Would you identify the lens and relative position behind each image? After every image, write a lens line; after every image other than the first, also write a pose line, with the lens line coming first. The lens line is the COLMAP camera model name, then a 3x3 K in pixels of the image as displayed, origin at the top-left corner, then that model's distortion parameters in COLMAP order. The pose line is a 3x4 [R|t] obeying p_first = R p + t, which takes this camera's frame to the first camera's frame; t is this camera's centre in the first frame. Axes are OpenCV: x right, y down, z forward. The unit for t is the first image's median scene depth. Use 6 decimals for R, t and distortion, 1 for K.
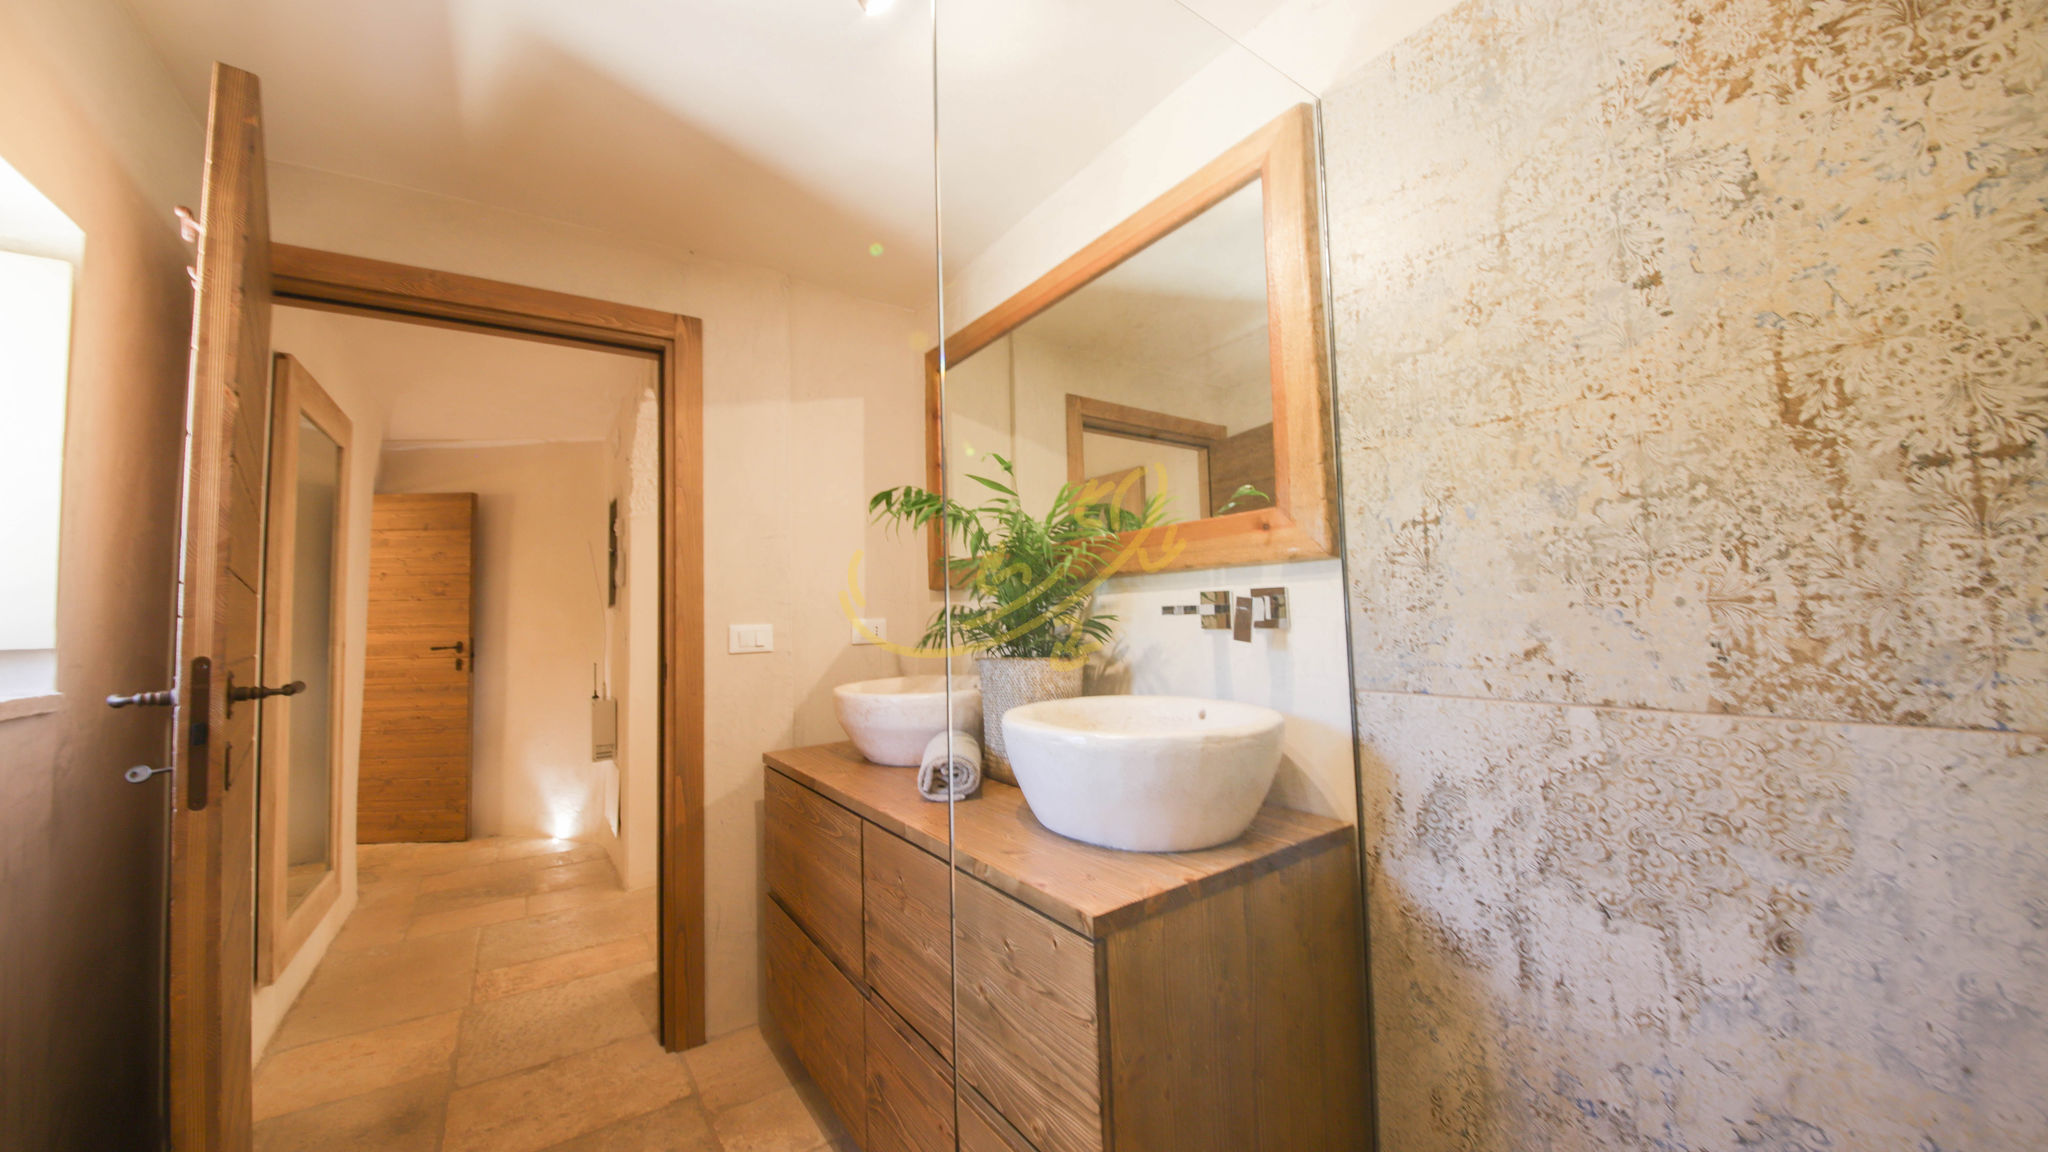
lens RADIAL K [[715.3, 0, 1014.0], [0, 715.3, 564.4], [0, 0, 1]] dist [-0.000068, -0.009447]
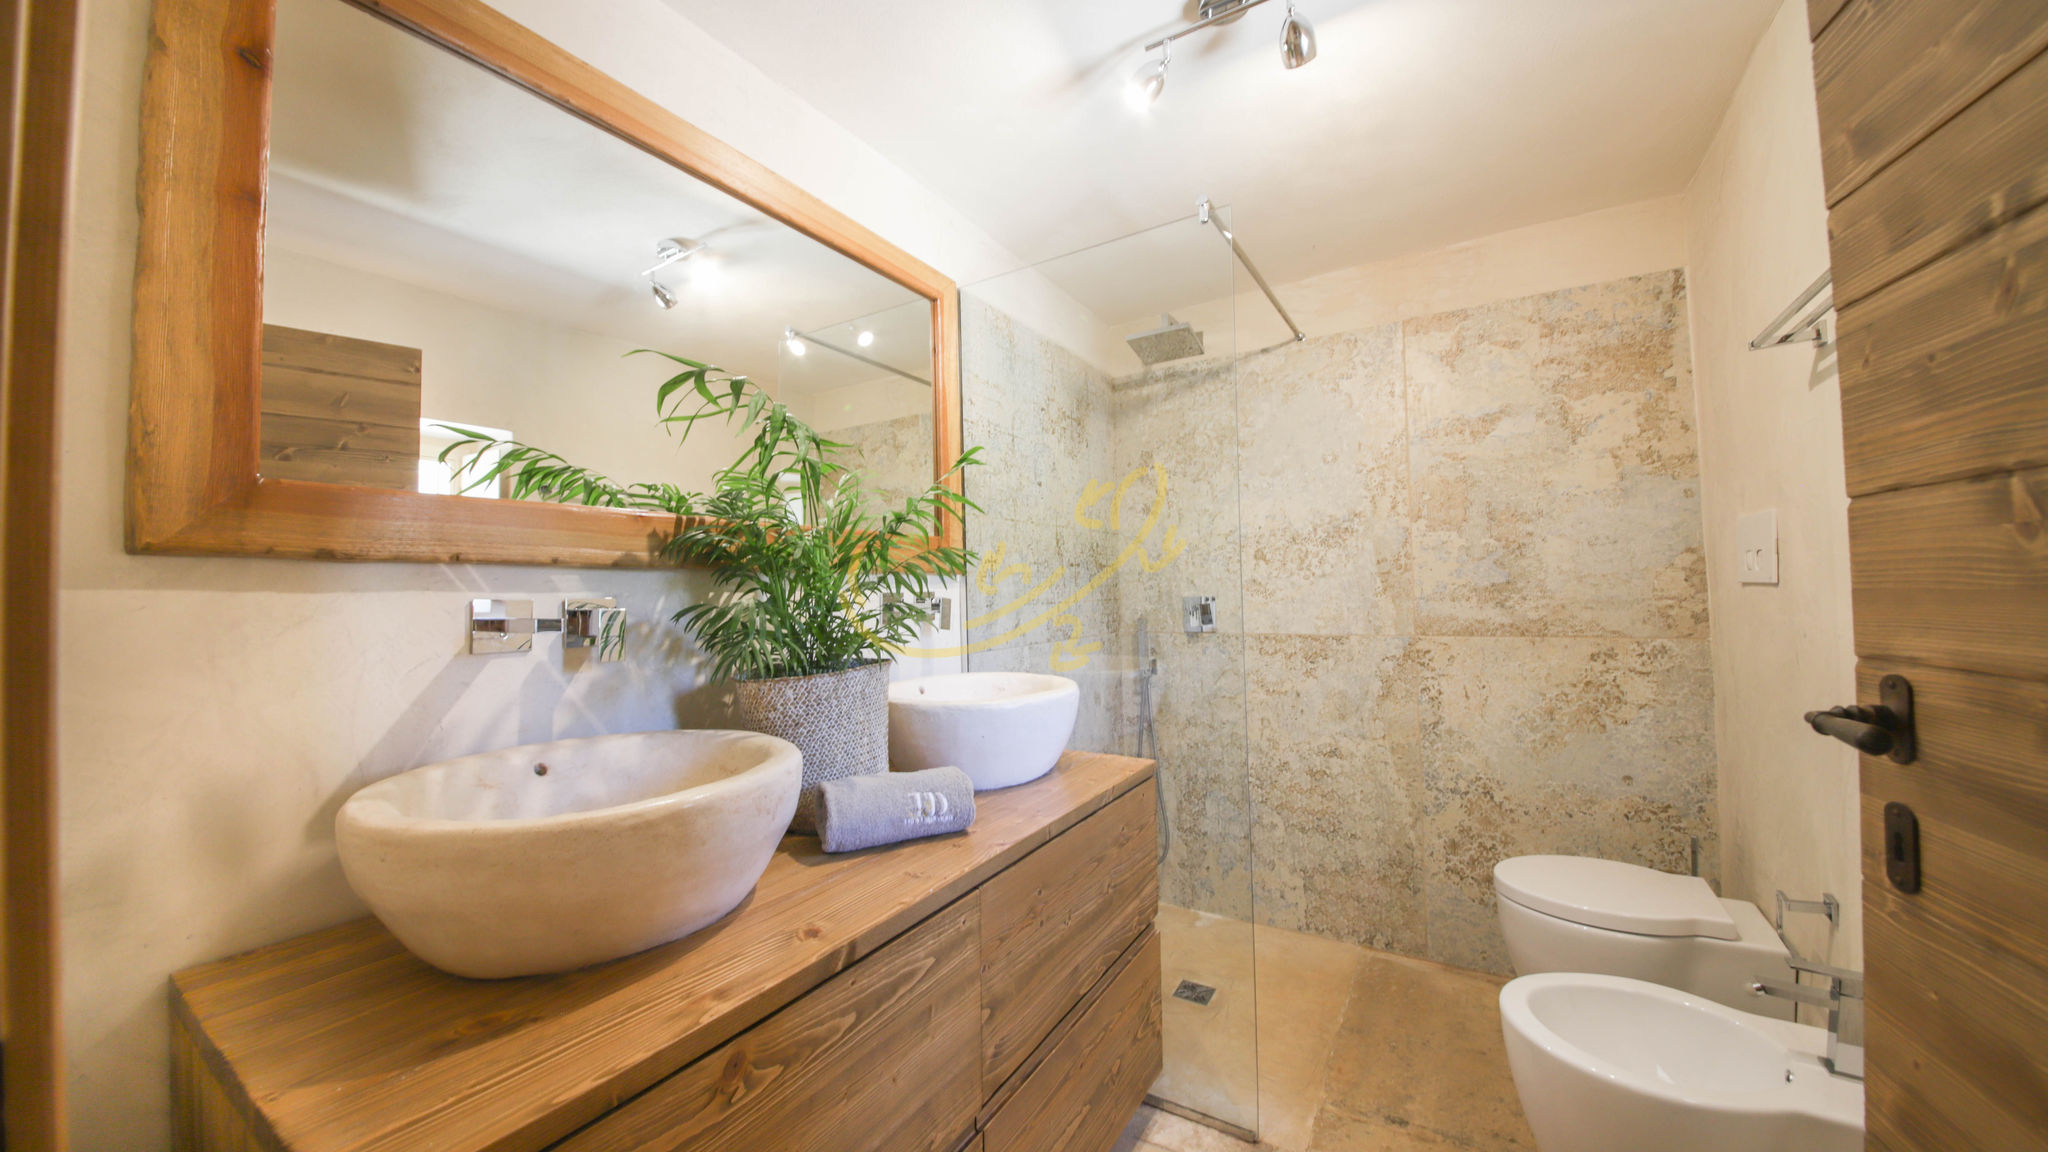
lens RADIAL K [[715.3, 0, 1014.0], [0, 715.3, 564.4], [0, 0, 1]] dist [-0.000068, -0.009447]
pose [[-0.398870, 0.068426, 0.914451, -1.526338], [-0.035444, 0.995317, -0.089937, 0.151547], [-0.916322, -0.068285, -0.394577, 2.142715]]
